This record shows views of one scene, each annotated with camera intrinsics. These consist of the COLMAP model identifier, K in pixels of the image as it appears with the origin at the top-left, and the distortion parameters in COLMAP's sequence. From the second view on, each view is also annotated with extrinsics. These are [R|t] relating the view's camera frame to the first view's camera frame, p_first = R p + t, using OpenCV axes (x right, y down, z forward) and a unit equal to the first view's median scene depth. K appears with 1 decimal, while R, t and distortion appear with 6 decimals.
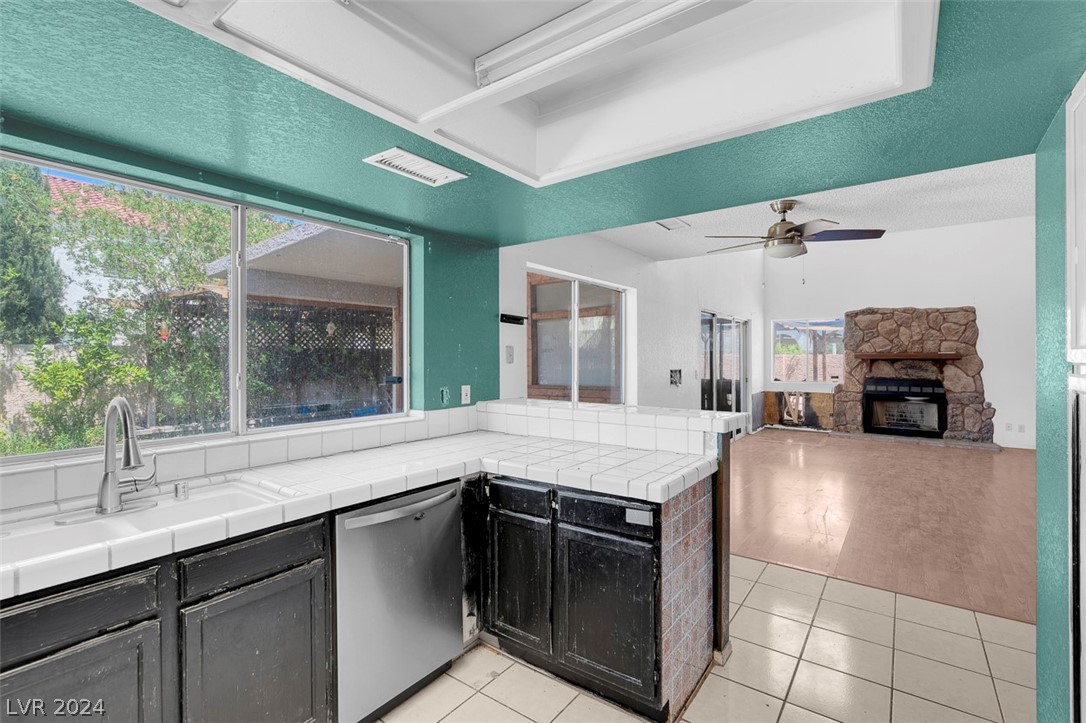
lens RADIAL K [[498.3, 0, 540.0], [0, 498.3, 352.2], [0, 0, 1]] dist [-0.000374, 0.000489]
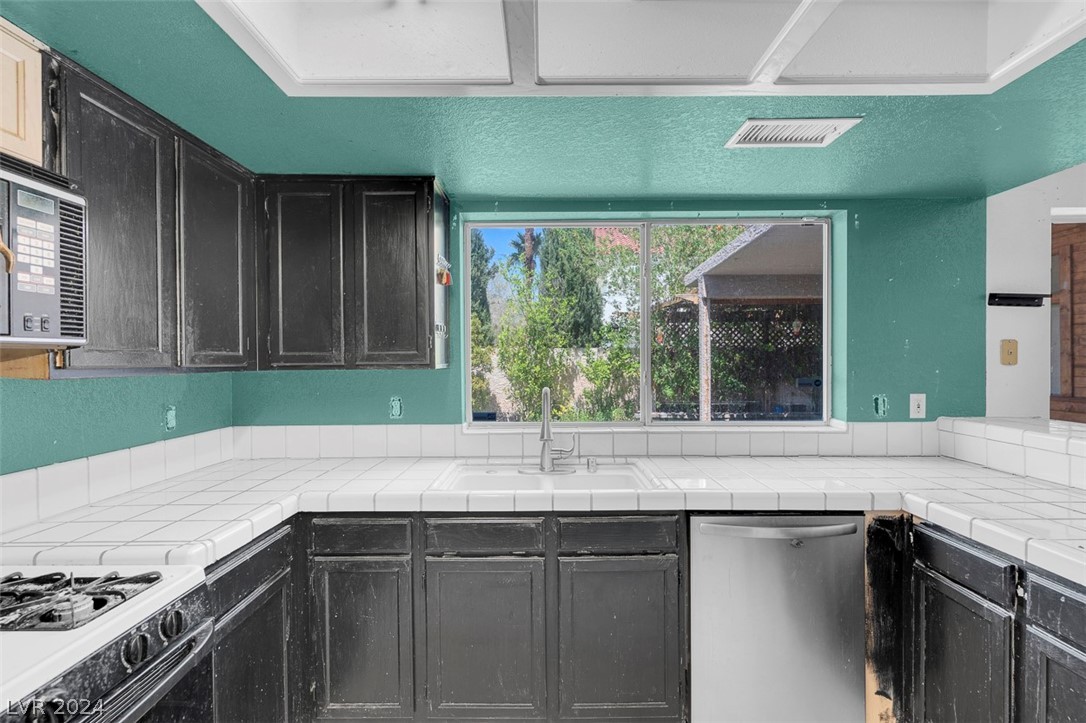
lens RADIAL K [[492.0, 0, 543.0], [0, 492.0, 361.5], [0, 0, 1]] dist [0.001740, 0.000484]
pose [[0.591538, 0.005770, -0.806256, 0.156508], [0.011384, 0.999815, 0.015507, -0.000267], [0.806196, -0.018351, 0.591363, 0.140748]]
